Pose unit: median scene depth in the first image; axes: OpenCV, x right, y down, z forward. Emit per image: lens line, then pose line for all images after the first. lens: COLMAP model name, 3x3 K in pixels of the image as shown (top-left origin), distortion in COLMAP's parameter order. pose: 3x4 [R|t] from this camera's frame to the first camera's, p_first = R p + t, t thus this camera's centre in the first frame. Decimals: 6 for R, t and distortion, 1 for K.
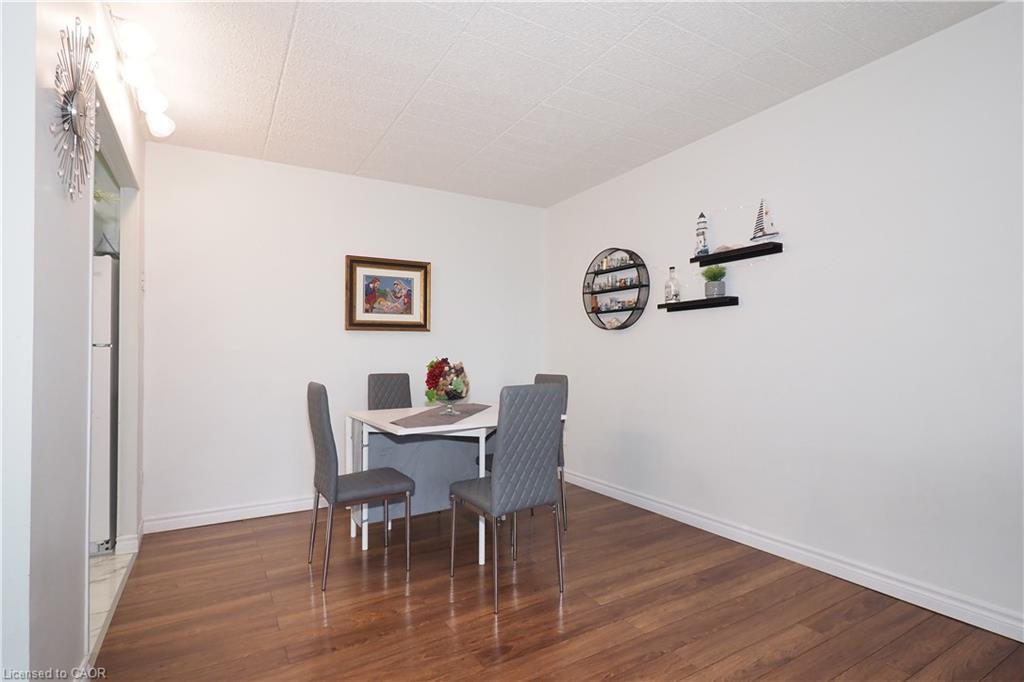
lens RADIAL K [[492.3, 0, 537.3], [0, 492.3, 331.0], [0, 0, 1]] dist [-0.002429, -0.001240]
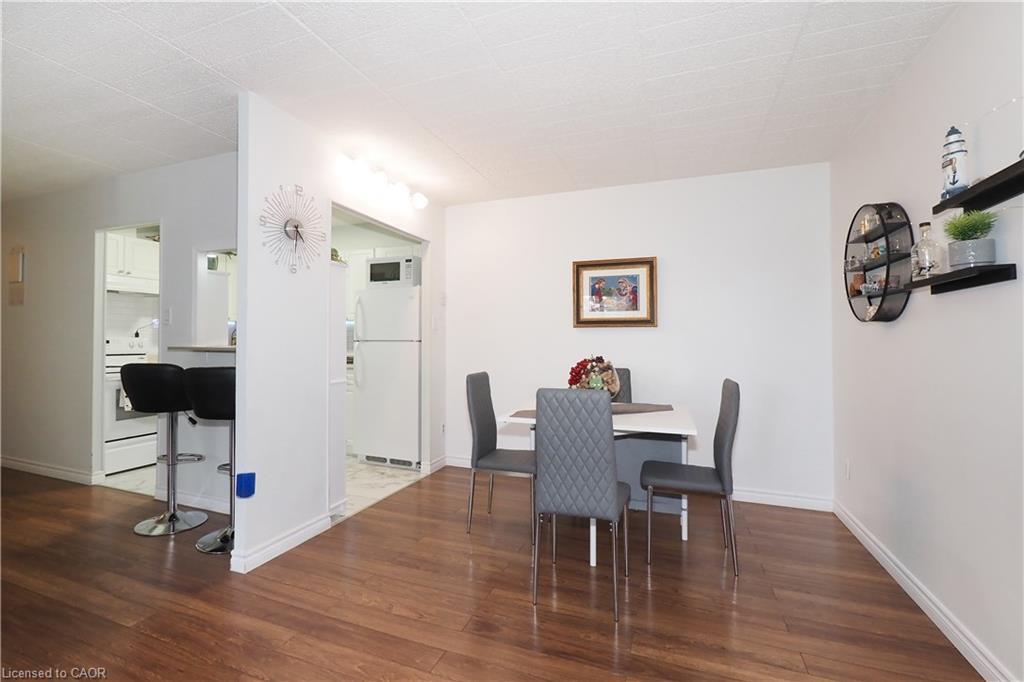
lens RADIAL K [[492.3, 0, 499.6], [0, 492.3, 308.9], [0, 0, 1]] dist [-0.002429, -0.001240]
pose [[0.592009, -0.038840, -0.804995, 0.422622], [0.024319, 0.999244, -0.030328, -0.014023], [0.805564, -0.001623, 0.592506, 0.182837]]
